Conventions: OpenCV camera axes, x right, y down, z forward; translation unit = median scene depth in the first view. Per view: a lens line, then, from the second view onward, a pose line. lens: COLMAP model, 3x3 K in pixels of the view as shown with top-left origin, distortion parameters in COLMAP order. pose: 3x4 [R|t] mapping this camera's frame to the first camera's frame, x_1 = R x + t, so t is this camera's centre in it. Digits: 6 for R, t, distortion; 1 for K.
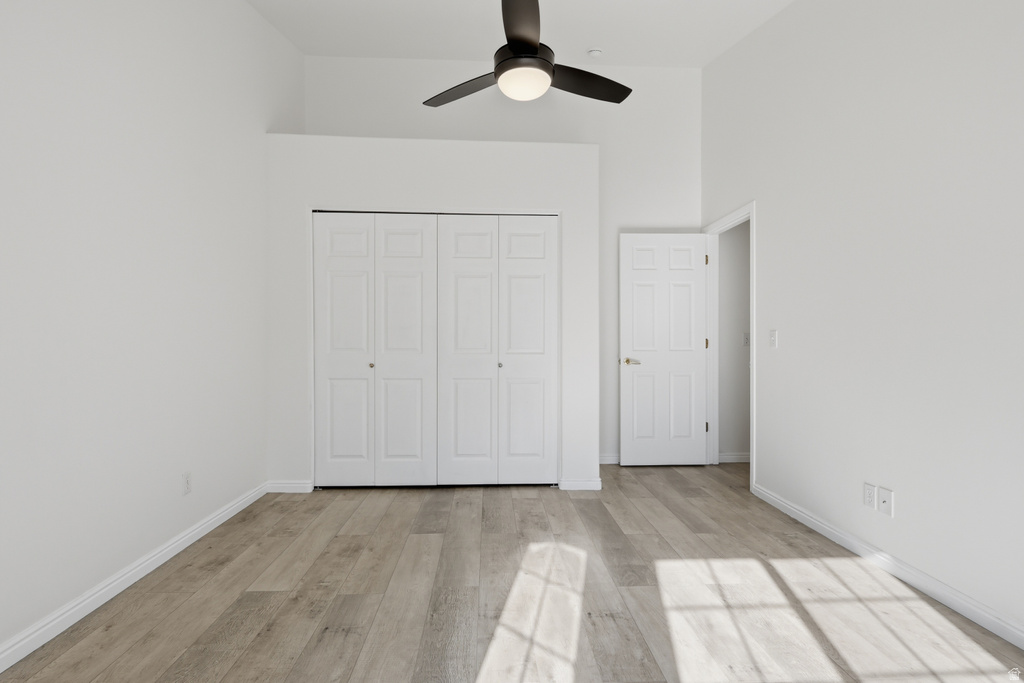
lens RADIAL K [[477.0, 0, 510.6], [0, 477.0, 347.3], [0, 0, 1]] dist [-0.007598, 0.001446]
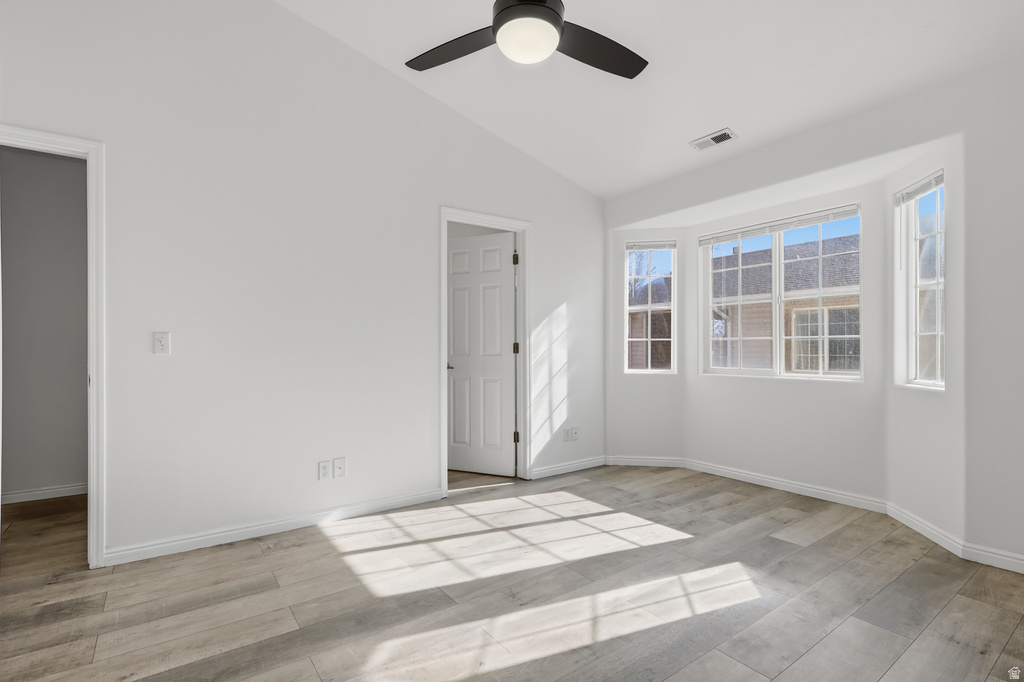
lens RADIAL K [[477.0, 0, 510.4], [0, 477.0, 343.6], [0, 0, 1]] dist [-0.007598, 0.001446]
pose [[-0.546229, 0.007462, 0.837602, -0.639219], [0.001649, 0.999968, -0.007833, -0.014135], [-0.837634, -0.002897, -0.546224, 1.438657]]
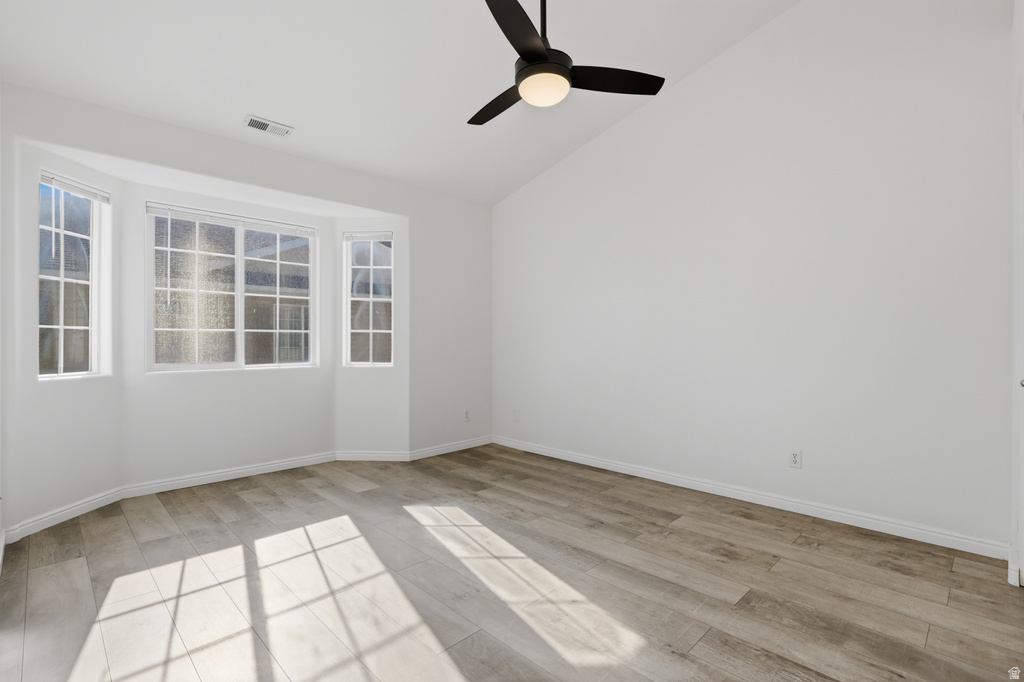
lens RADIAL K [[477.0, 0, 504.8], [0, 477.0, 338.6], [0, 0, 1]] dist [-0.007598, 0.001446]
pose [[-0.751666, -0.000671, -0.659543, 0.759843], [-0.000397, 1.000000, -0.000564, -0.015833], [0.659544, -0.000162, -0.751666, 1.668699]]
